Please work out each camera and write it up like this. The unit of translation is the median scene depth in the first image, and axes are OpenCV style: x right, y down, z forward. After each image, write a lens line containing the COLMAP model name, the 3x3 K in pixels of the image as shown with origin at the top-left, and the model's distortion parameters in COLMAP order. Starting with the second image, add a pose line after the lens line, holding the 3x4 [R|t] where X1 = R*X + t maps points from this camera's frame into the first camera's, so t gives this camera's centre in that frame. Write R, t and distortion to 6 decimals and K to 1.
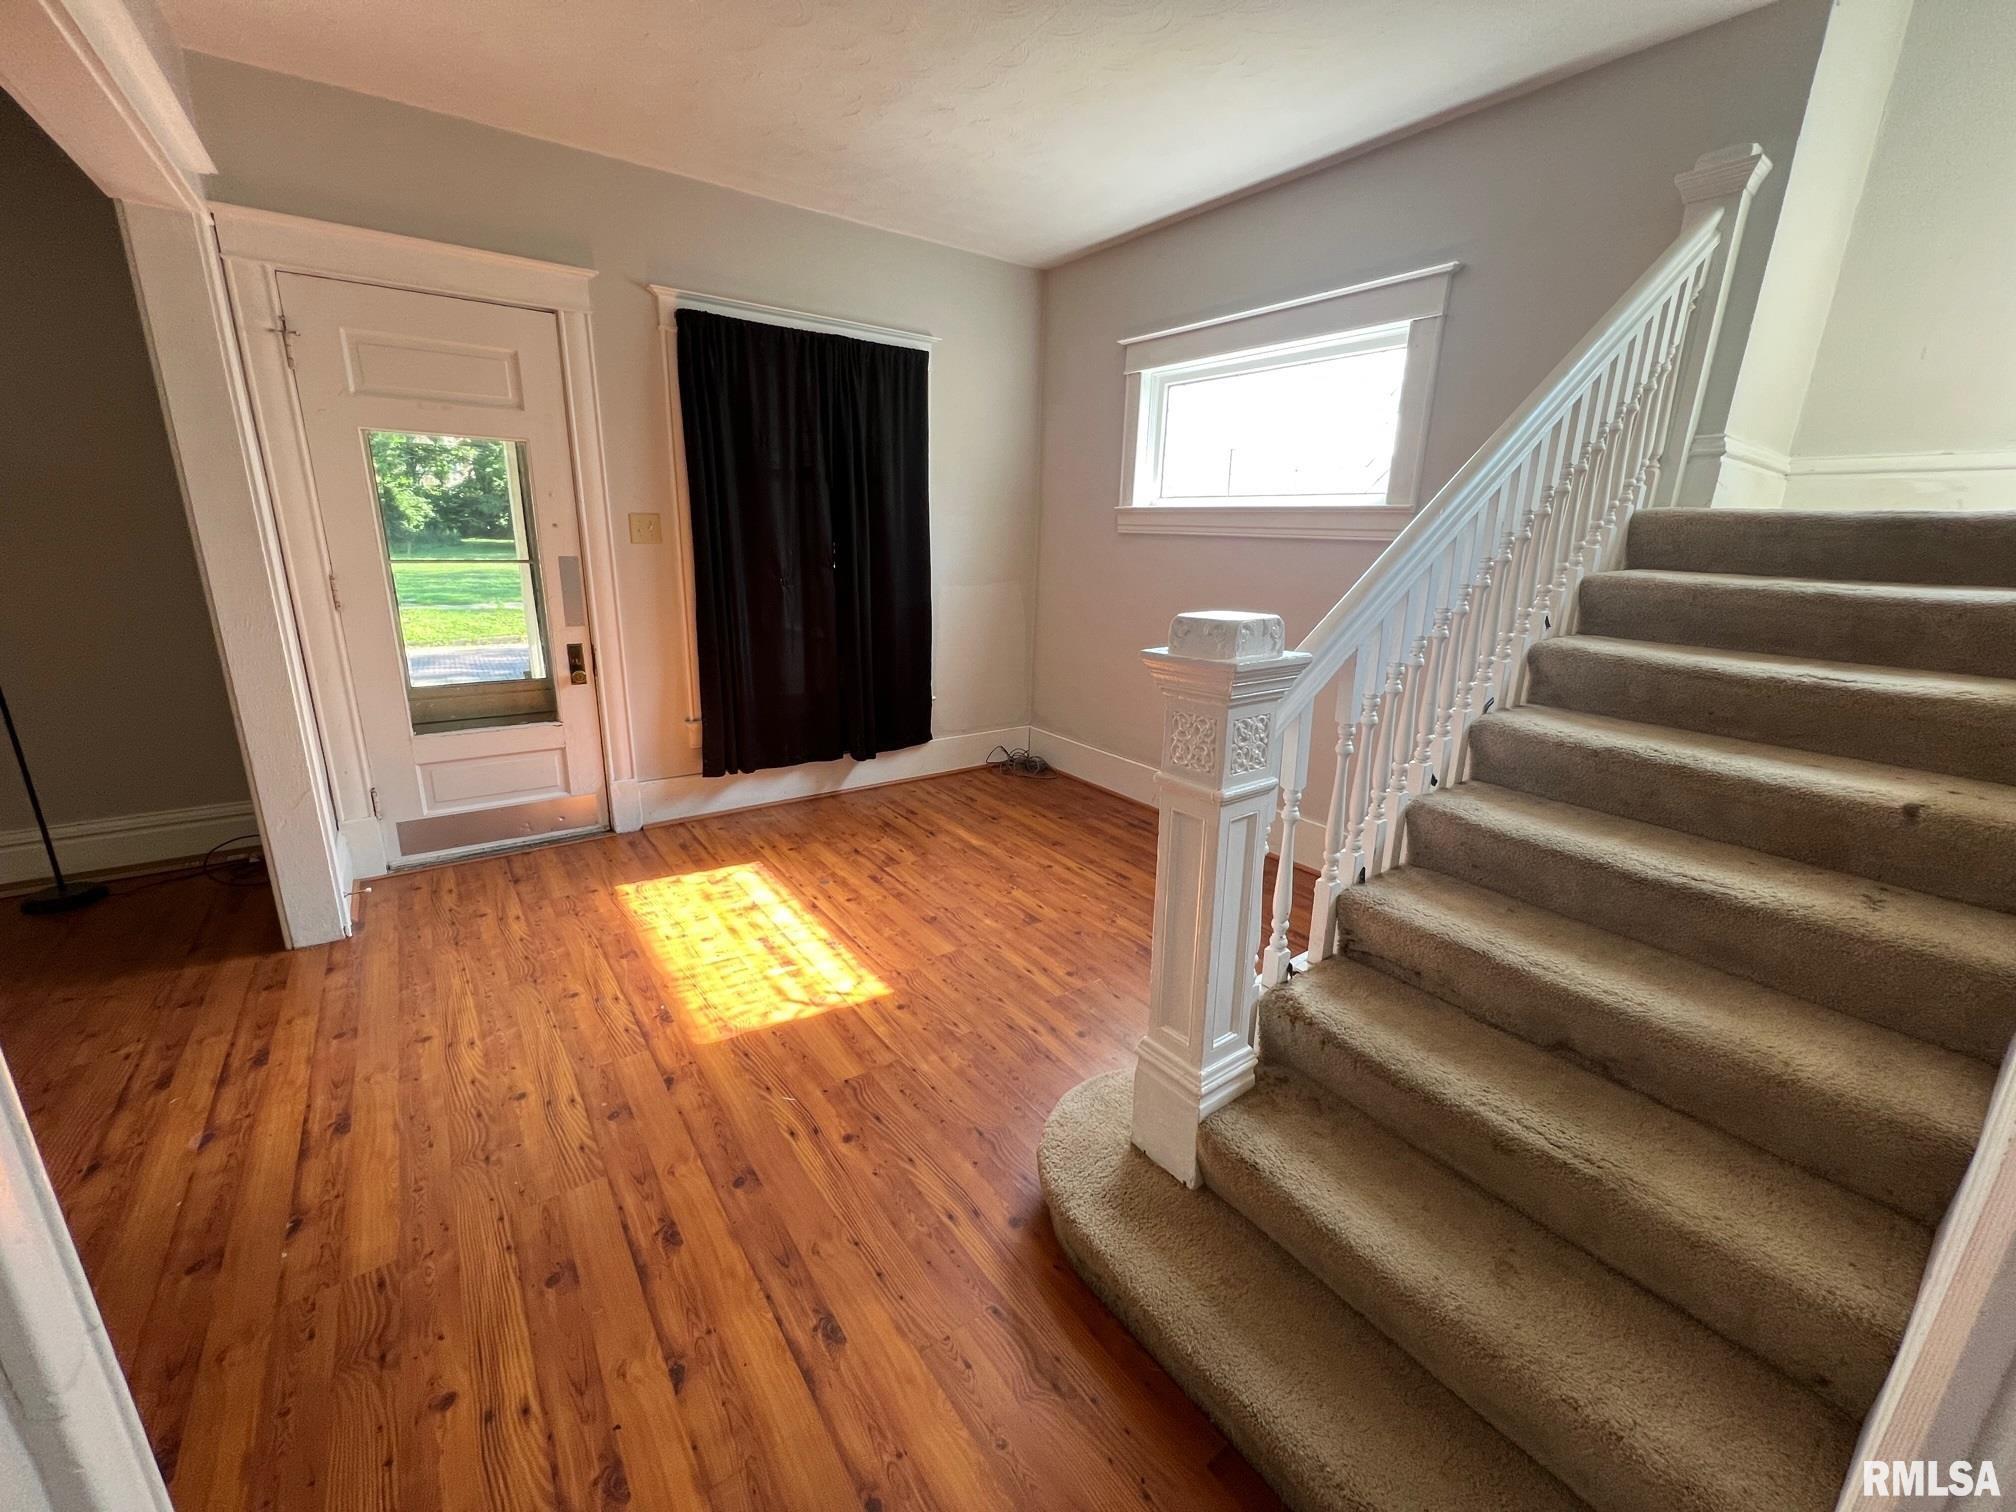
lens RADIAL K [[805.4, 0, 1004.7], [0, 805.4, 749.3], [0, 0, 1]] dist [-0.006350, 0.000798]
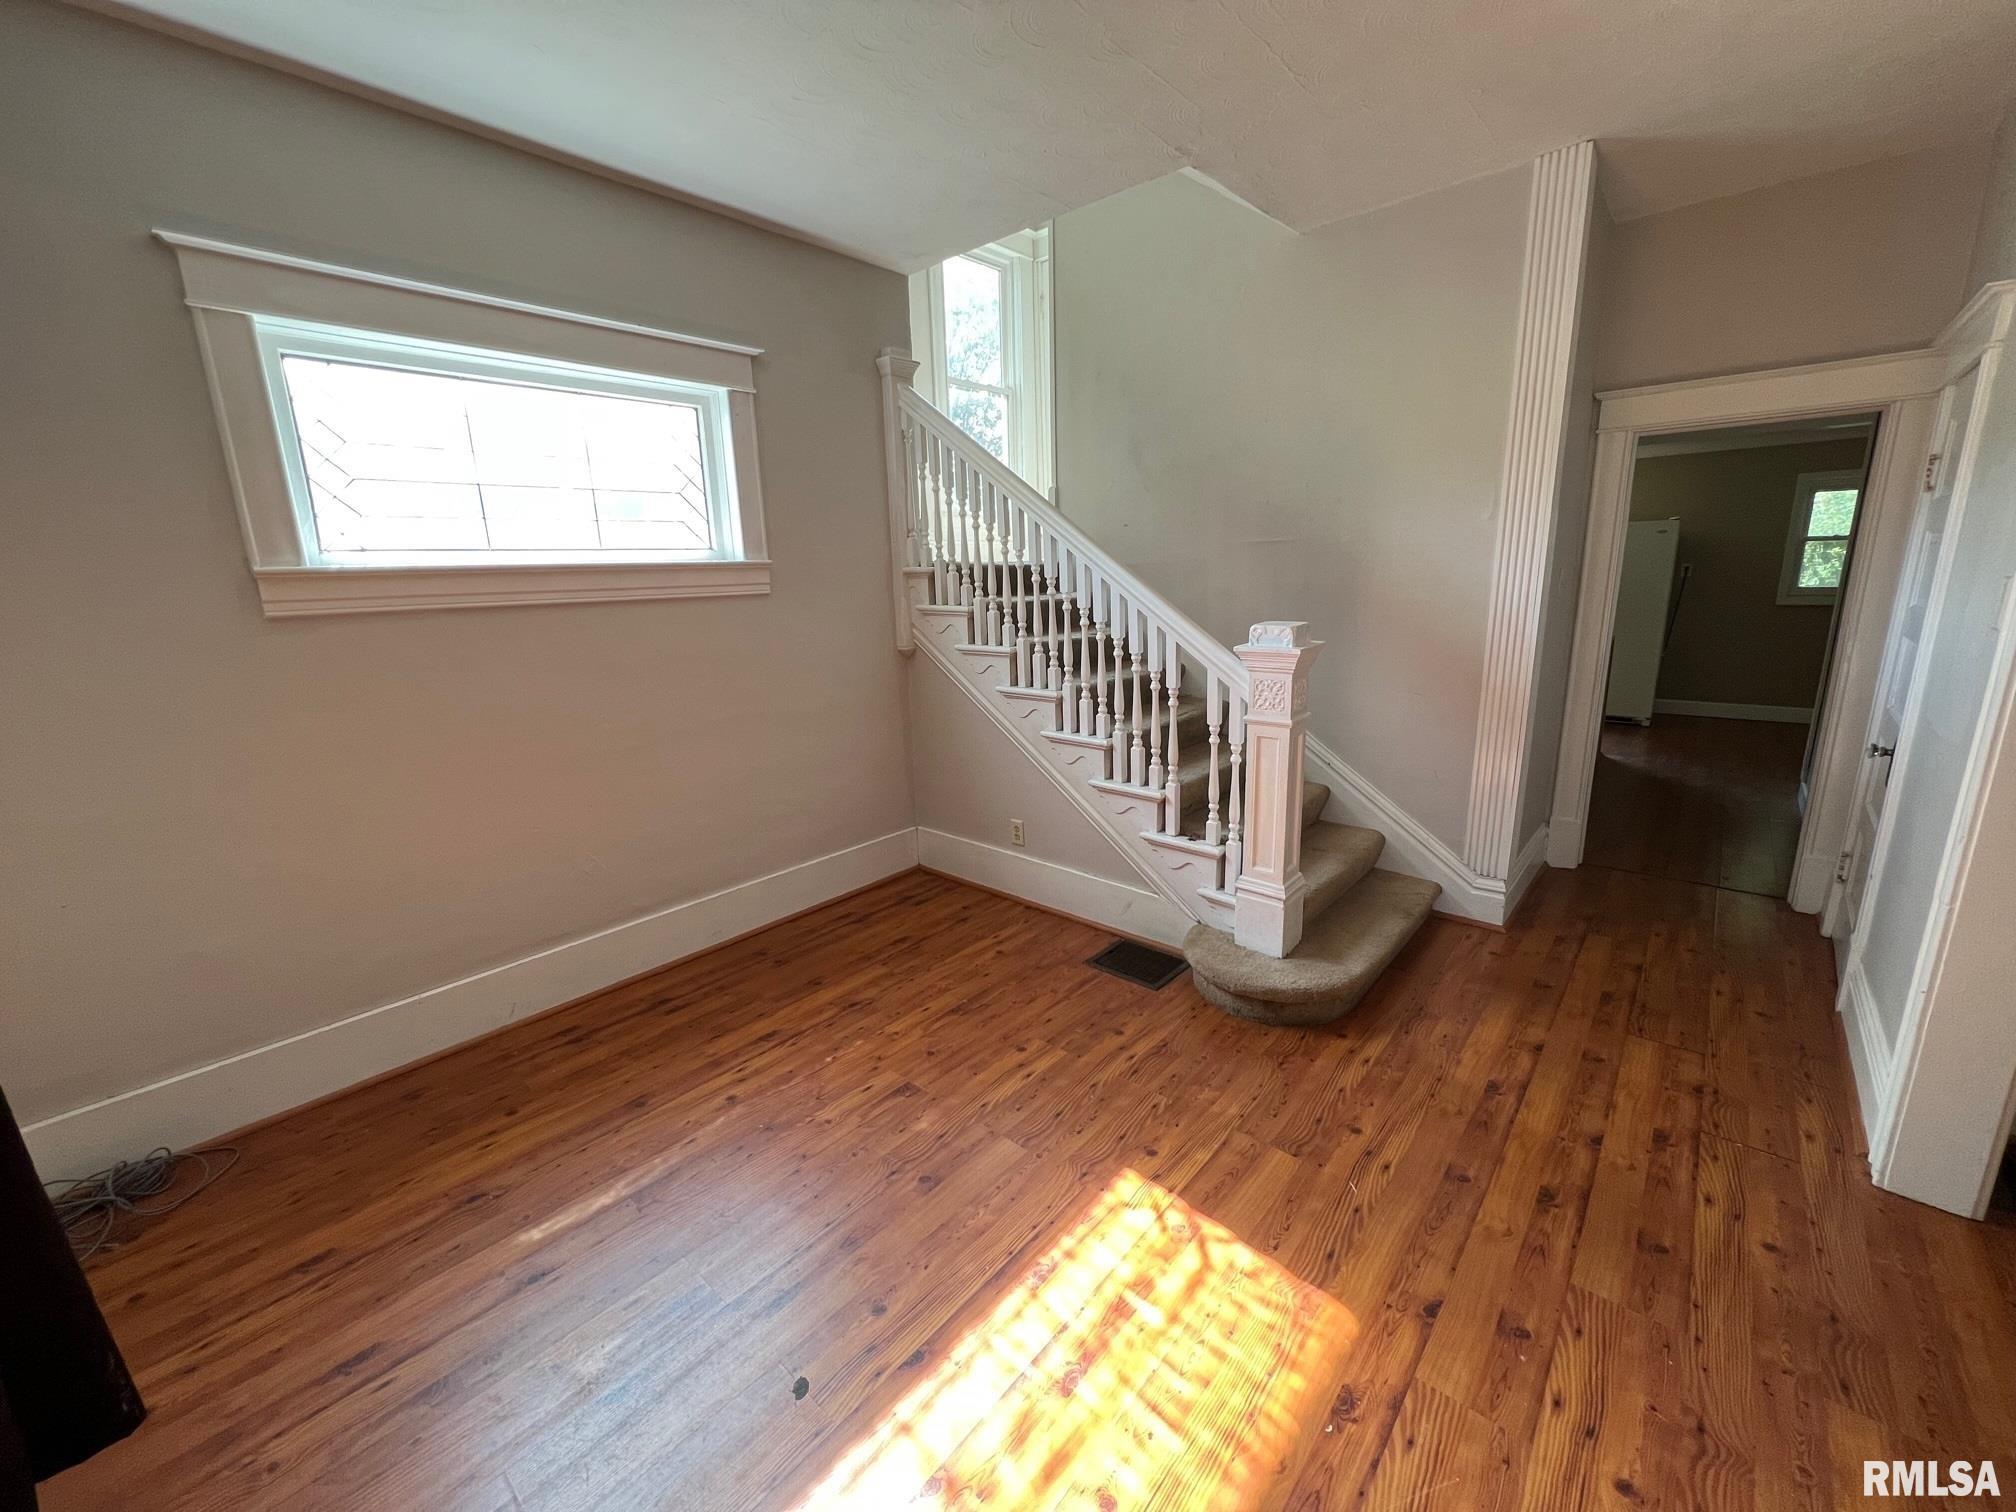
lens RADIAL K [[805.4, 0, 1000.8], [0, 805.4, 752.6], [0, 0, 1]] dist [-0.006350, 0.000798]
pose [[-0.214382, -0.233507, 0.948428, -0.834565], [0.282259, 0.914766, 0.289021, -0.368094], [-0.935078, 0.329663, -0.130200, 1.173943]]
